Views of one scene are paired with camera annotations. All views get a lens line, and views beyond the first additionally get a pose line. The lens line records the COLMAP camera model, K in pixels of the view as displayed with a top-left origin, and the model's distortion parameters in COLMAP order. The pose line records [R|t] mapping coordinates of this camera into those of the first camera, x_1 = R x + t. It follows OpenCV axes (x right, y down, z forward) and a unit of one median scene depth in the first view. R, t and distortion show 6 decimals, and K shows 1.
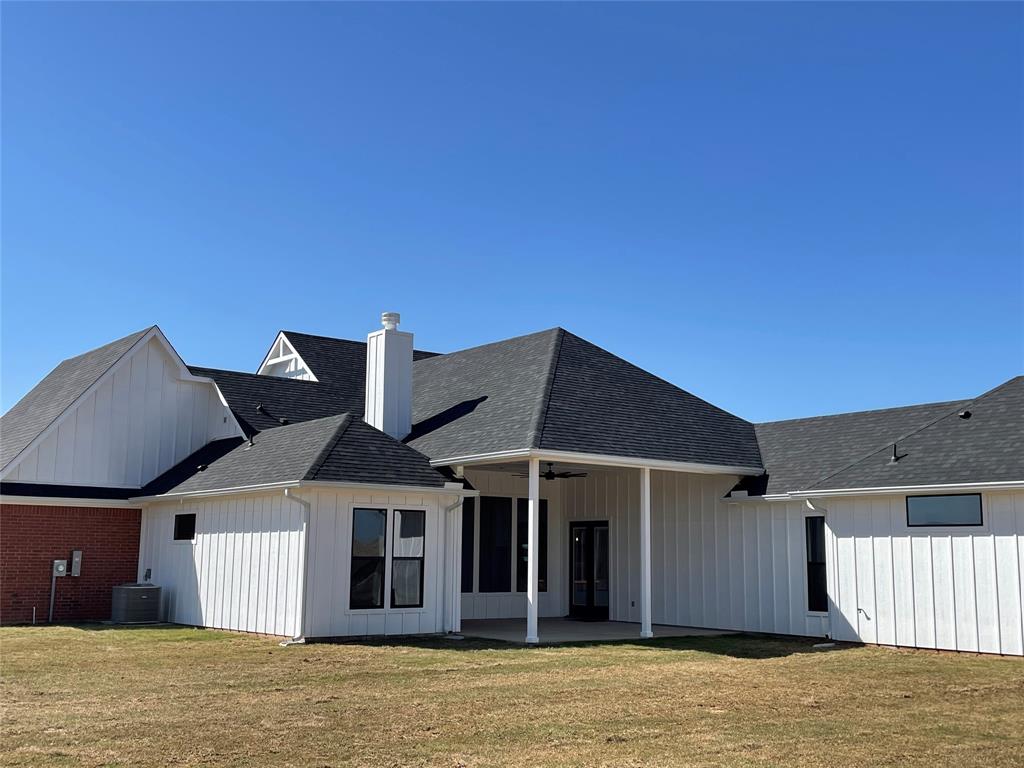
lens RADIAL K [[1106.3, 0, 512.3], [0, 1106.3, 385.9], [0, 0, 1]] dist [0.067779, 0.000000]
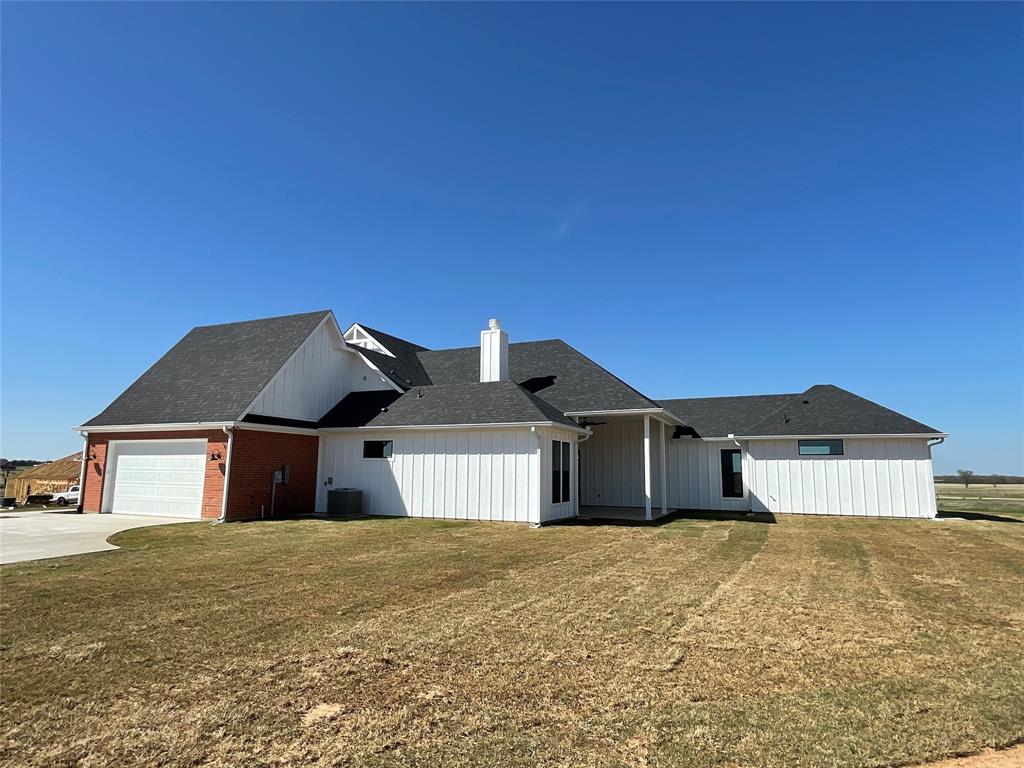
lens RADIAL K [[570.8, 0, 512.0], [0, 570.8, 382.4], [0, 0, 1]] dist [0.004611, 0.000325]
pose [[0.890567, 0.066211, 0.450007, -0.519794], [-0.070540, 0.997483, -0.007164, 0.033544], [-0.449349, -0.025364, 0.892996, 0.269569]]
